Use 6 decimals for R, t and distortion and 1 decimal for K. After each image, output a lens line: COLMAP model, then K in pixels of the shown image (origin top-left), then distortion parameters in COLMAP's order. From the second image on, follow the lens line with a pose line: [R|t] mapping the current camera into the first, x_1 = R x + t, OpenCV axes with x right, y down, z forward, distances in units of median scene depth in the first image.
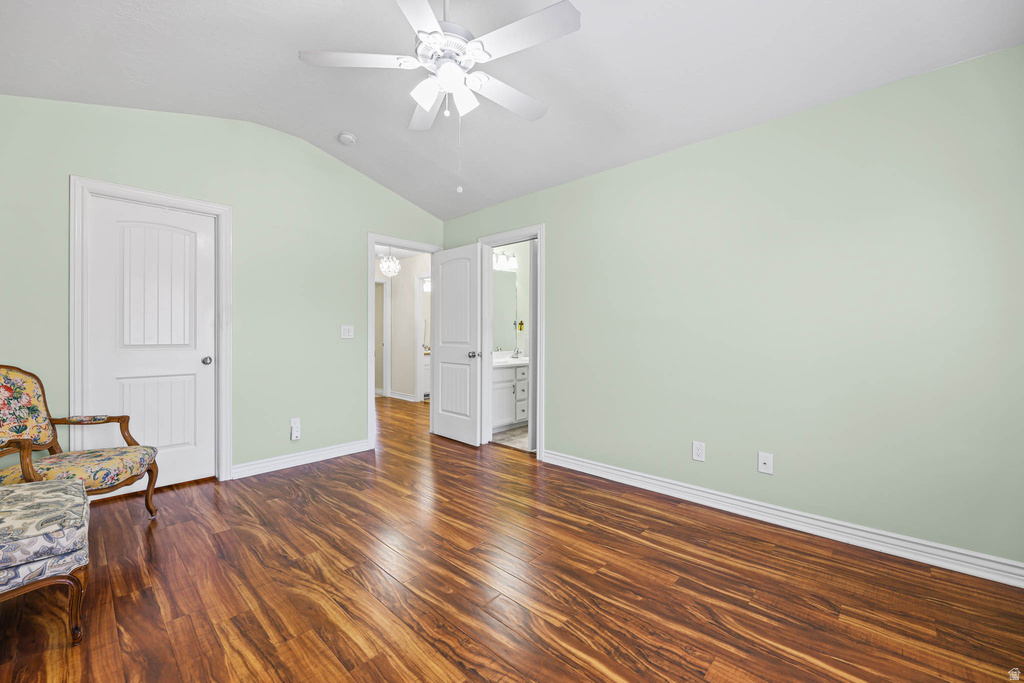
lens RADIAL K [[398.3, 0, 511.4], [0, 398.3, 333.6], [0, 0, 1]] dist [-0.002683, -0.000781]
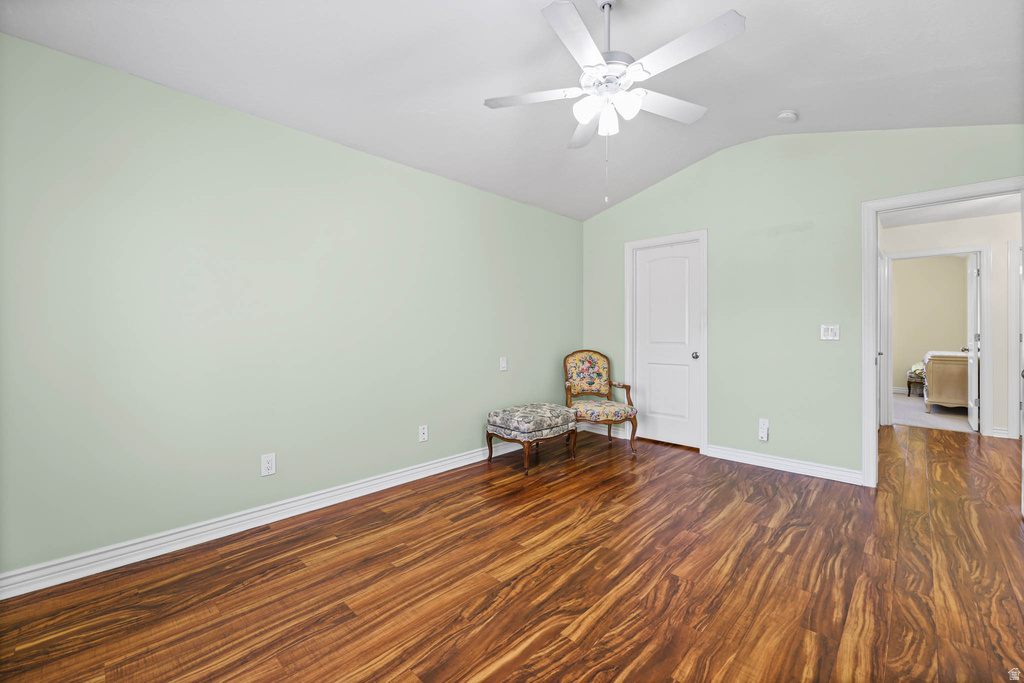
lens RADIAL K [[398.3, 0, 511.4], [0, 398.3, 333.6], [0, 0, 1]] dist [-0.002683, -0.000781]
pose [[0.020959, -0.003056, -0.999776, 0.728109], [0.001215, 0.999995, -0.003031, 0.000848], [0.999780, -0.001152, 0.020963, 0.568970]]
